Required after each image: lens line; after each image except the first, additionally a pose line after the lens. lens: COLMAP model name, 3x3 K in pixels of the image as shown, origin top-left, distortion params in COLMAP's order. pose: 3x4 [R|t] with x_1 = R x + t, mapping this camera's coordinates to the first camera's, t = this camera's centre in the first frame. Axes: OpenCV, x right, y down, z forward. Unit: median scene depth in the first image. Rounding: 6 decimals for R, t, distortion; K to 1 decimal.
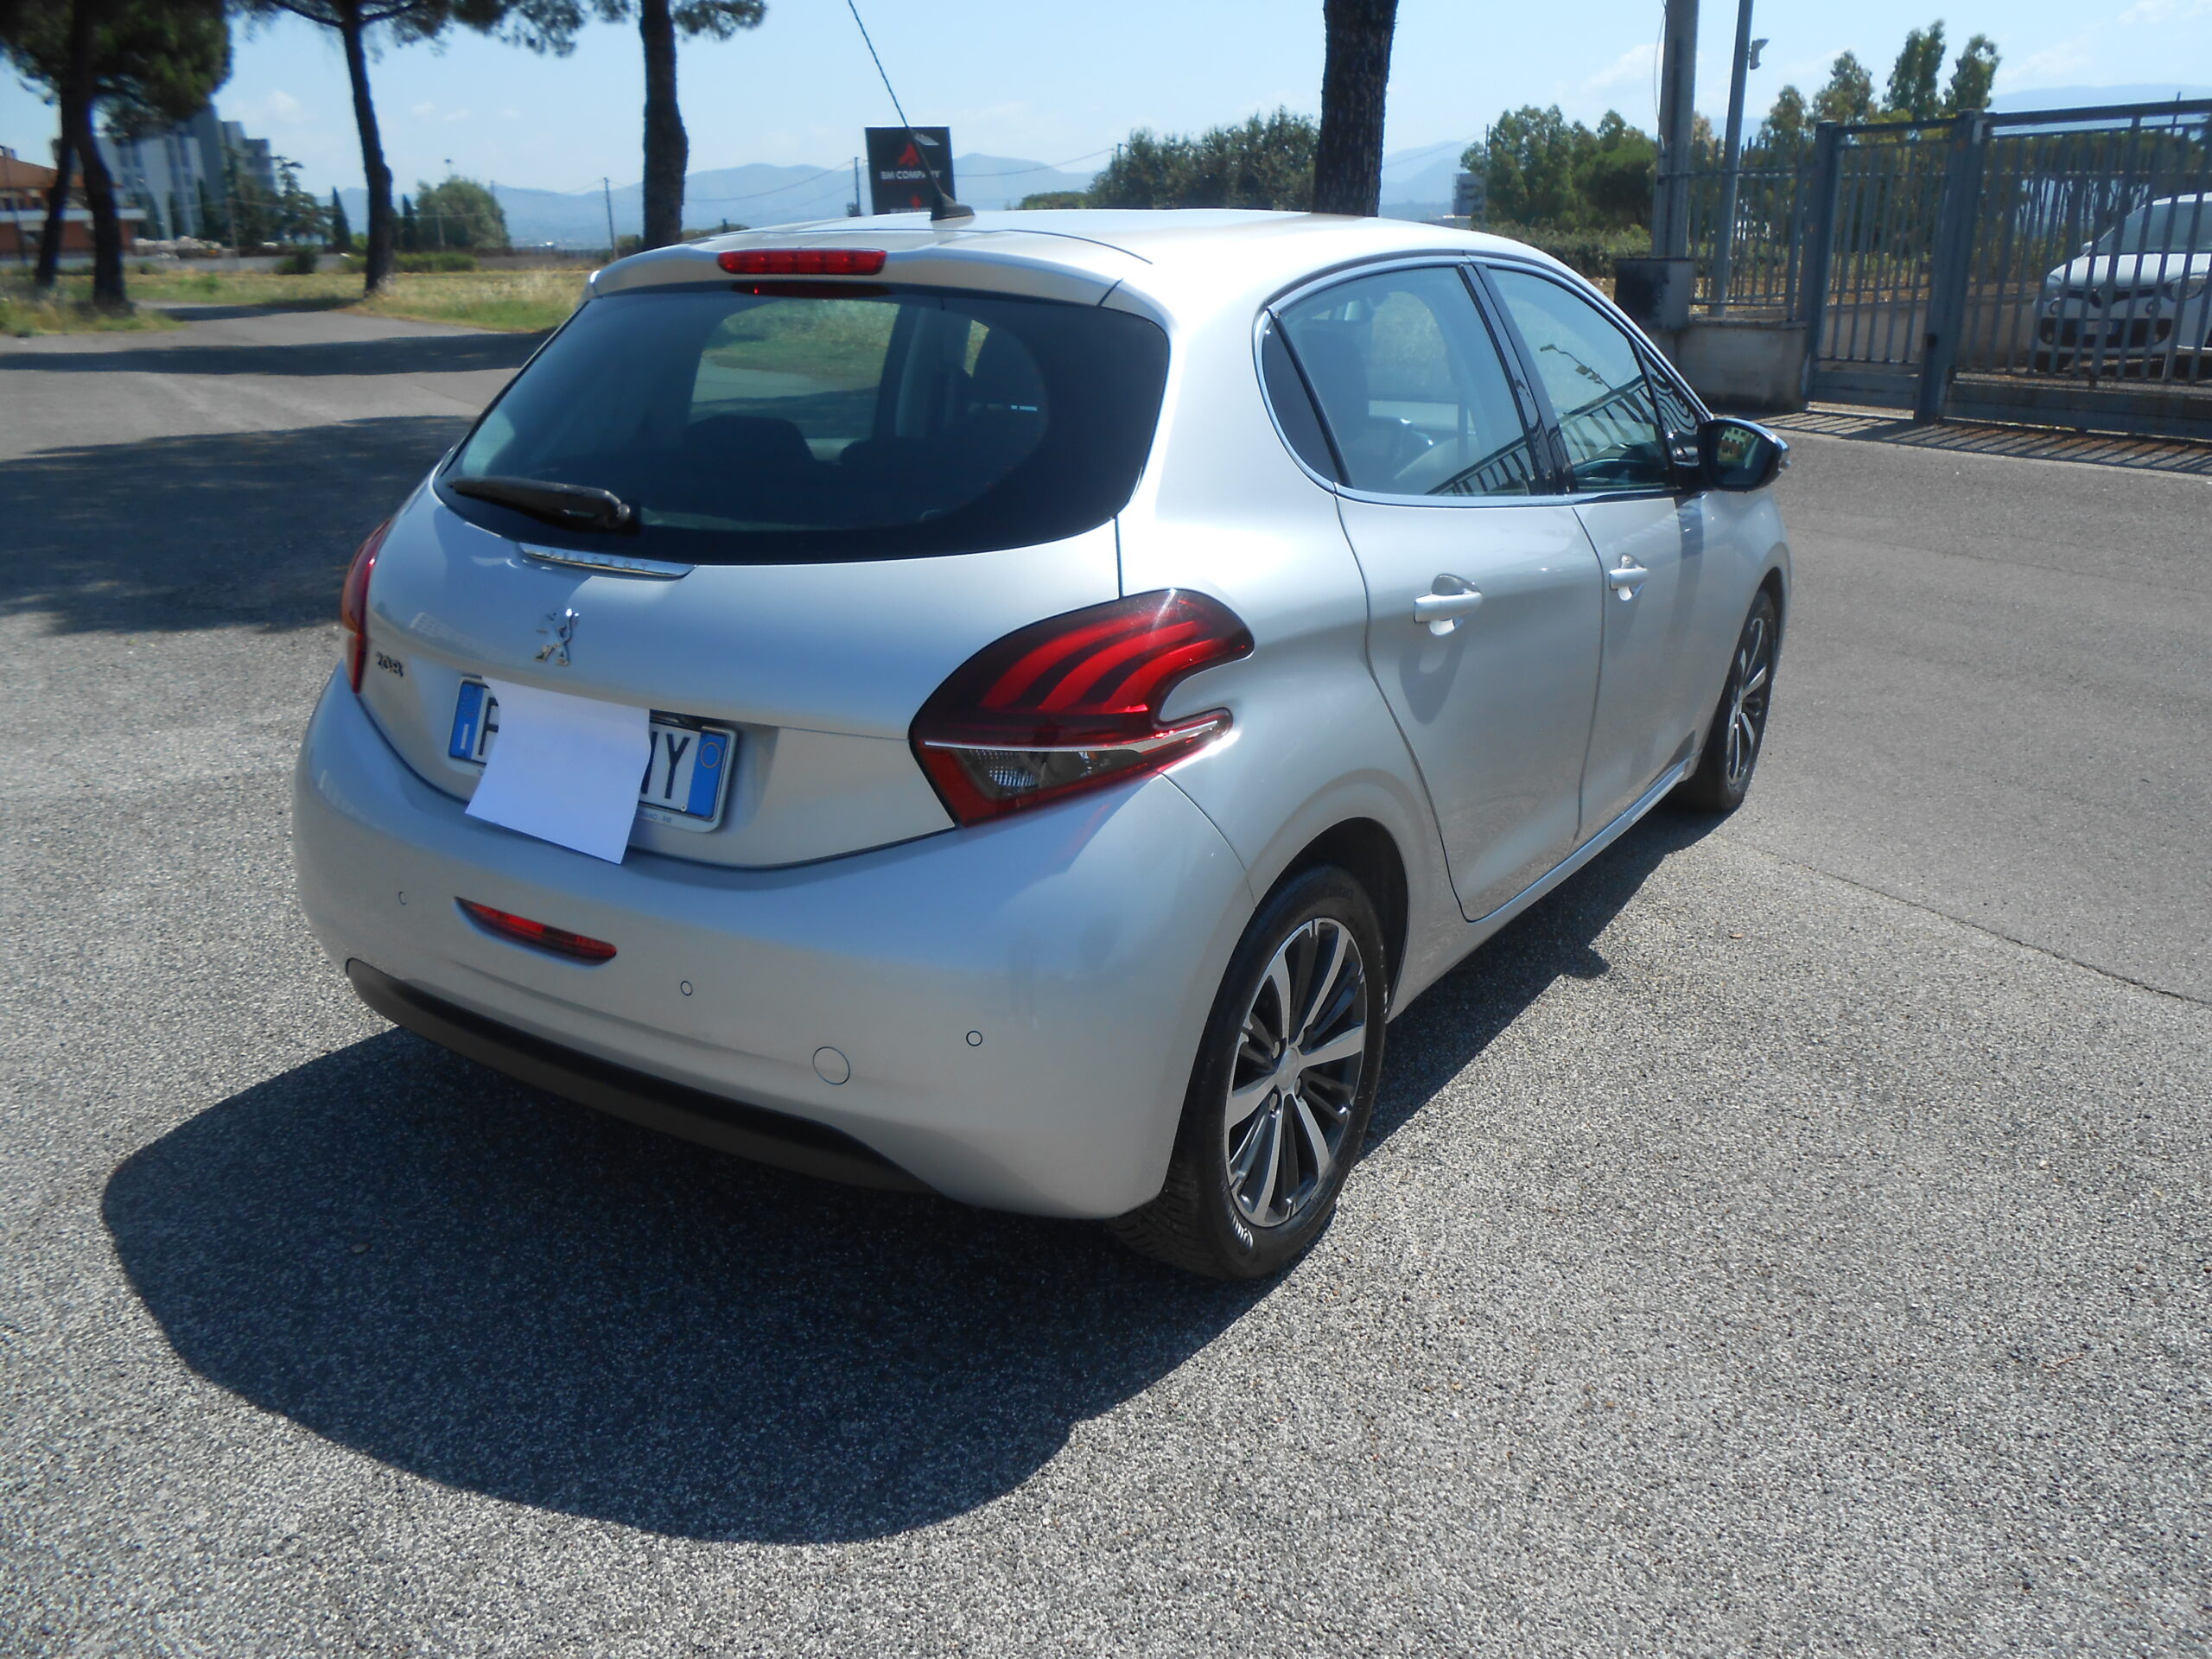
lens RADIAL K [[1710.2, 0, 1112.3], [0, 1710.2, 821.1], [0, 0, 1]] dist [0.022522, -0.001978]
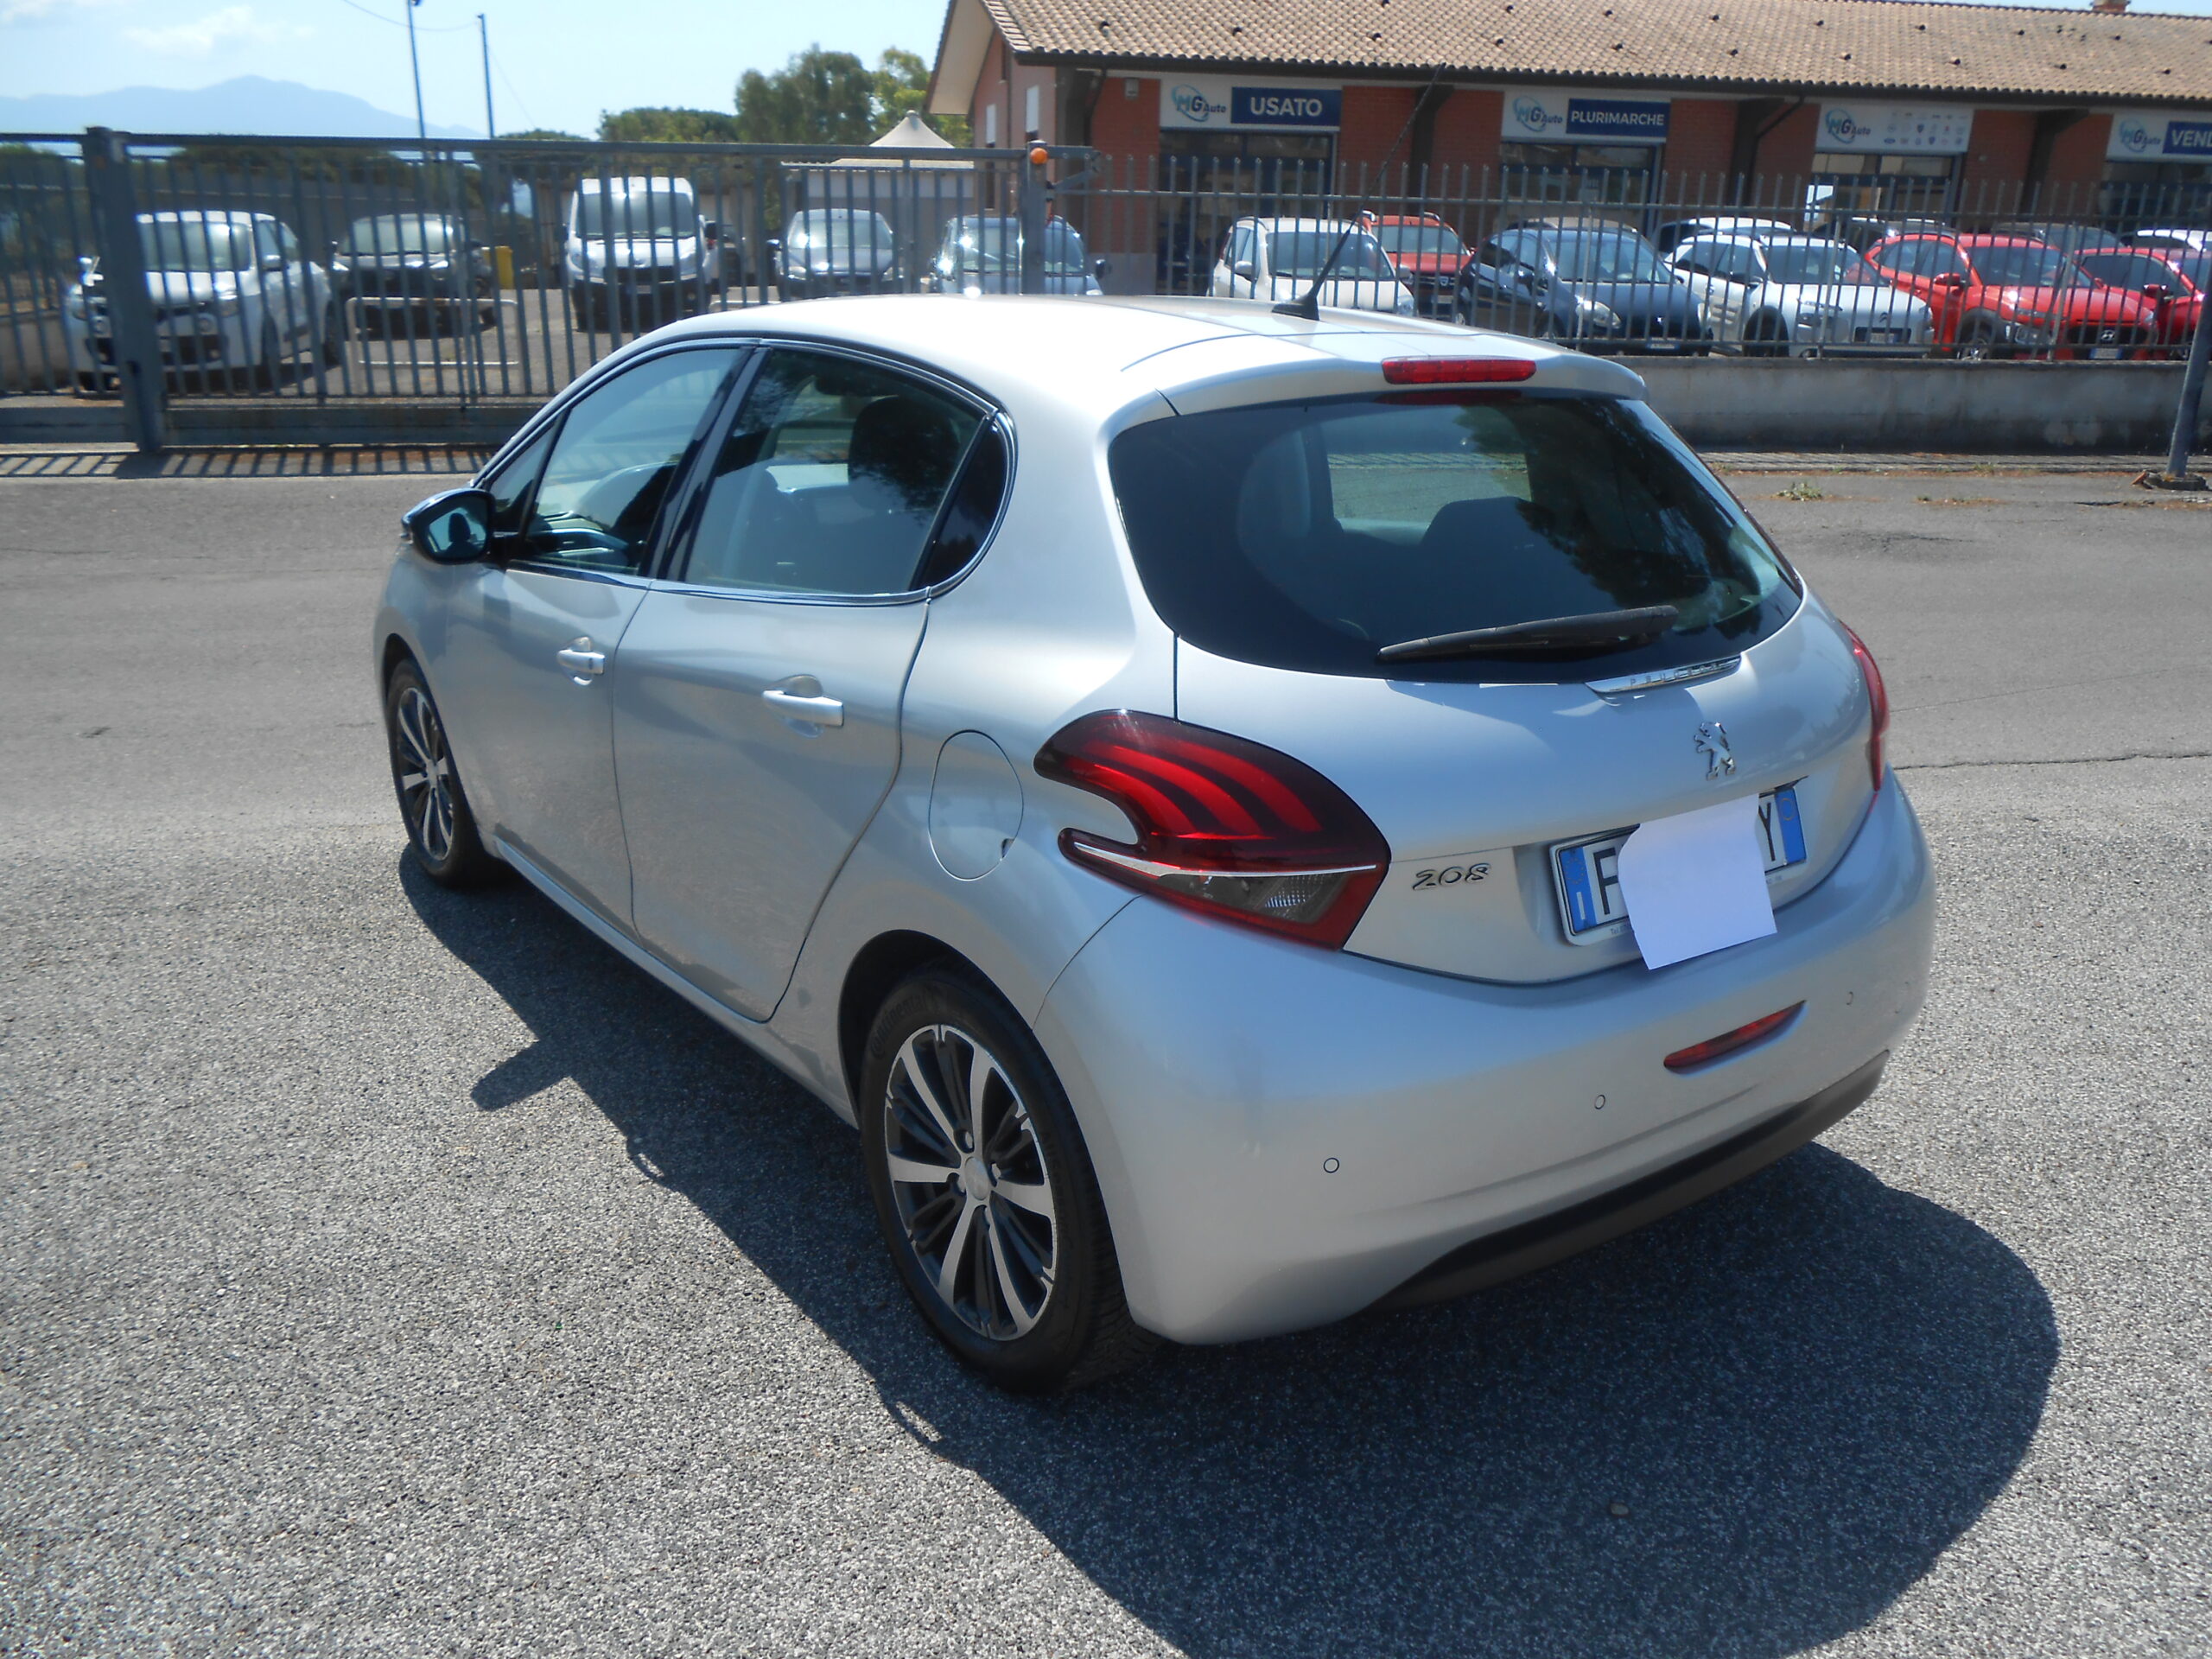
lens RADIAL K [[1710.2, 0, 1110.1], [0, 1710.2, 839.5], [0, 0, 1]] dist [0.022522, -0.001978]
pose [[0.348188, -0.300592, 0.887924, -0.342127], [0.291727, 0.934907, 0.202100, -0.091990], [-0.890876, 0.188662, 0.413214, 0.227210]]
